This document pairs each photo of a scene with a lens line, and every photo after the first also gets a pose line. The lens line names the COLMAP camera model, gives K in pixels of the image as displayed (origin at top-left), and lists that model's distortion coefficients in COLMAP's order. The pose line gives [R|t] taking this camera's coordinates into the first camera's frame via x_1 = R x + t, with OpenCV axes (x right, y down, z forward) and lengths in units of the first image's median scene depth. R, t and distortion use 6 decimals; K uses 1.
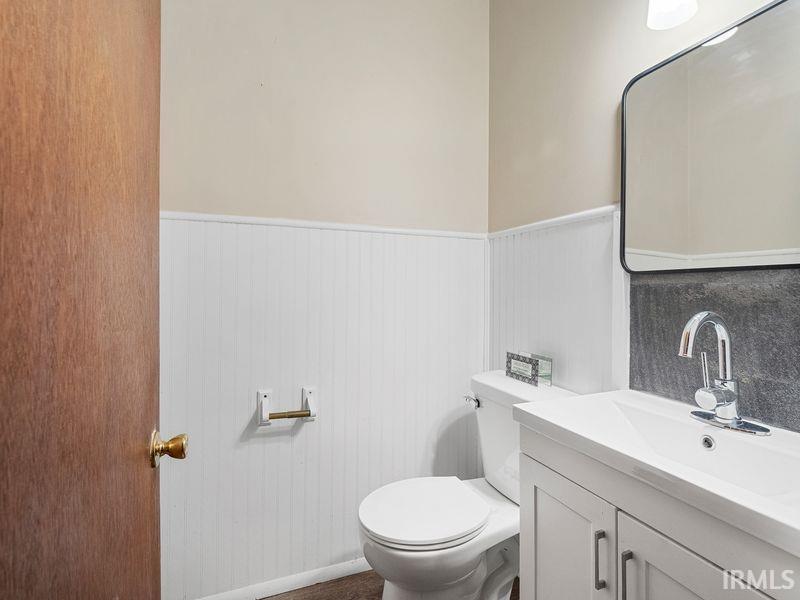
lens RADIAL K [[393.9, 0, 401.7], [0, 393.9, 297.5], [0, 0, 1]] dist [0.001204, -0.004564]
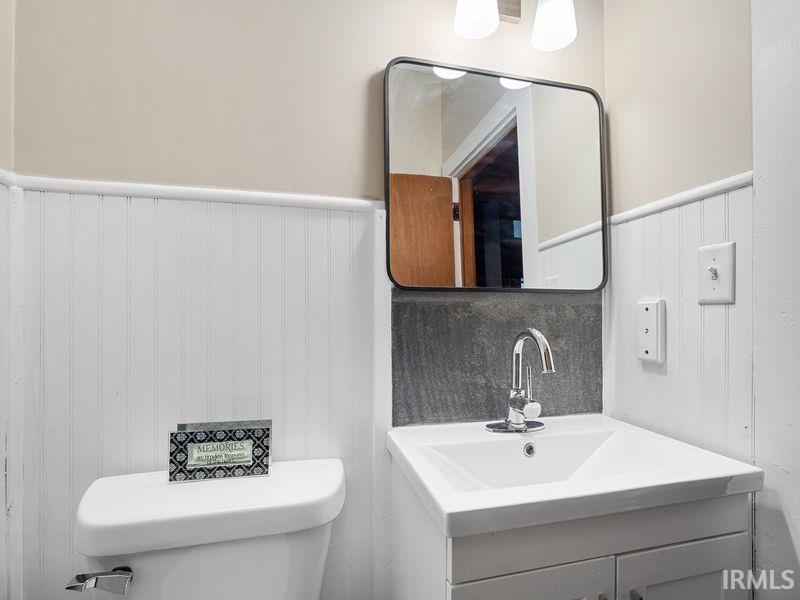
lens RADIAL K [[393.9, 0, 412.3], [0, 393.9, 313.5], [0, 0, 1]] dist [0.001204, -0.004564]
pose [[0.127225, -0.004549, 0.991863, -0.249497], [0.016303, 0.999864, 0.002495, -0.009754], [-0.991740, 0.015852, 0.127281, 0.878107]]
